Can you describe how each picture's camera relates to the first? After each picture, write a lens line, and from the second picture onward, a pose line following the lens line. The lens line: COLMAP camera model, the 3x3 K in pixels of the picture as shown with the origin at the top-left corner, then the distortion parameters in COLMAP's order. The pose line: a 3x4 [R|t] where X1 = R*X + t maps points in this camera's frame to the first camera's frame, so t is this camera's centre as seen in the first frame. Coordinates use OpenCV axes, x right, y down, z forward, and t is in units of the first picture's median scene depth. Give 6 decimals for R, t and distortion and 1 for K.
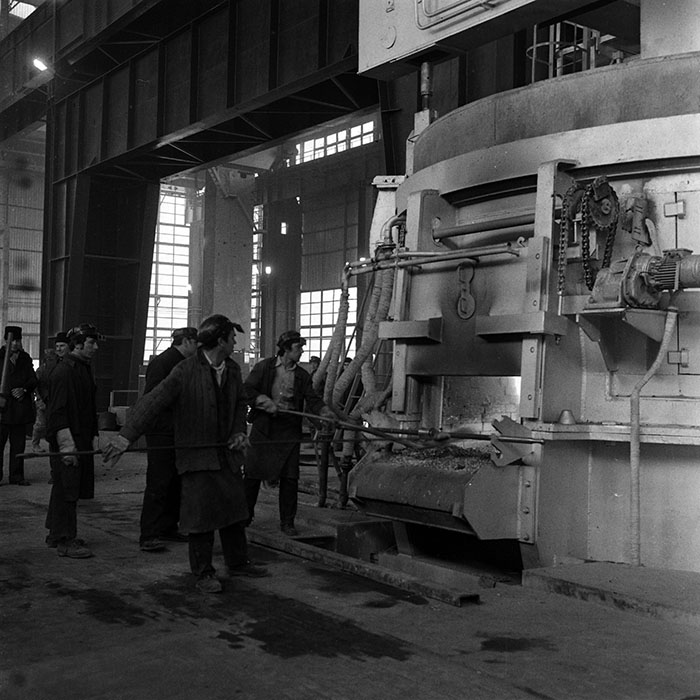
lens RADIAL K [[984.3, 0, 361.2], [0, 984.3, 347.2], [0, 0, 1]] dist [0.061766, -0.048097]
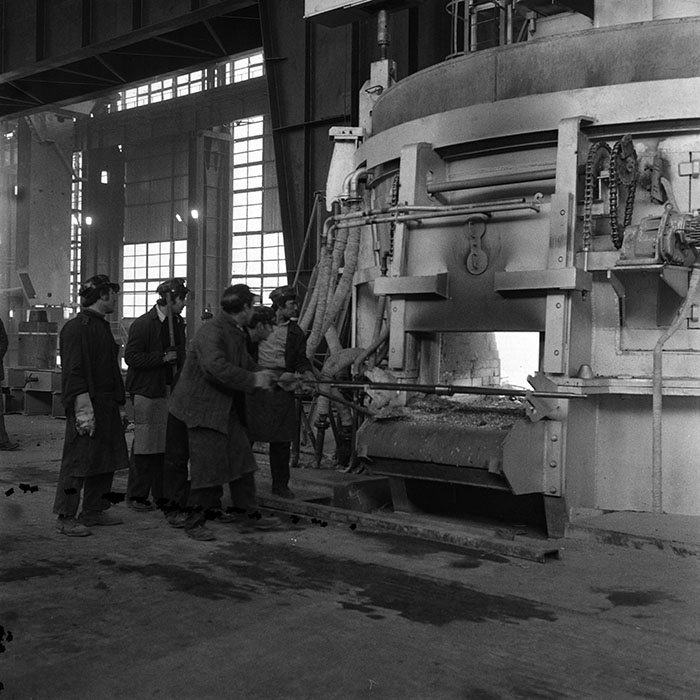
lens RADIAL K [[980.7, 0, 355.6], [0, 980.7, 338.2], [0, 0, 1]] dist [0.095959, -0.162522]
pose [[0.978438, -0.008723, 0.206358, -0.229908], [0.001050, 0.999305, 0.037262, -0.001828], [-0.206540, -0.036242, 0.977767, 0.054984]]
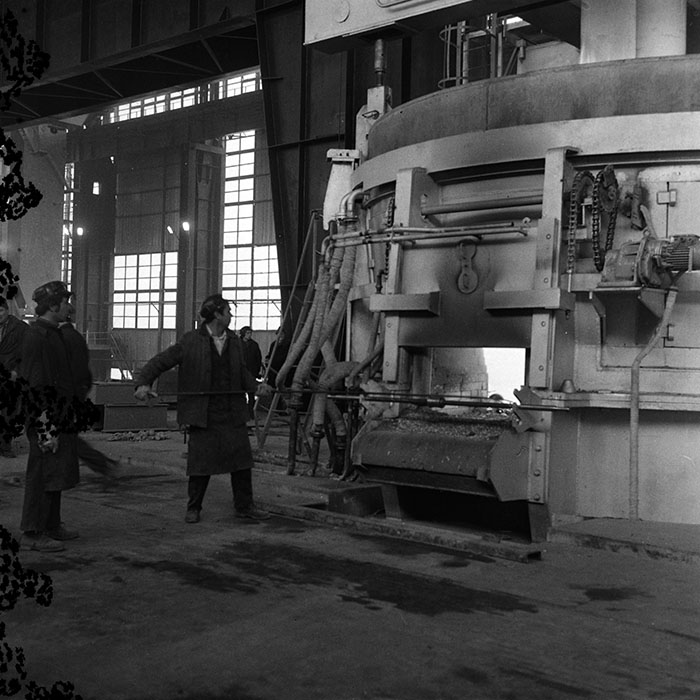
lens RADIAL K [[984.3, 0, 361.2], [0, 984.3, 347.2], [0, 0, 1]] dist [0.061766, -0.048097]
pose [[0.974332, 0.003860, 0.225082, -0.253266], [-0.011553, 0.999393, 0.032874, -0.004963], [-0.224819, -0.034630, 0.973785, -0.002129]]
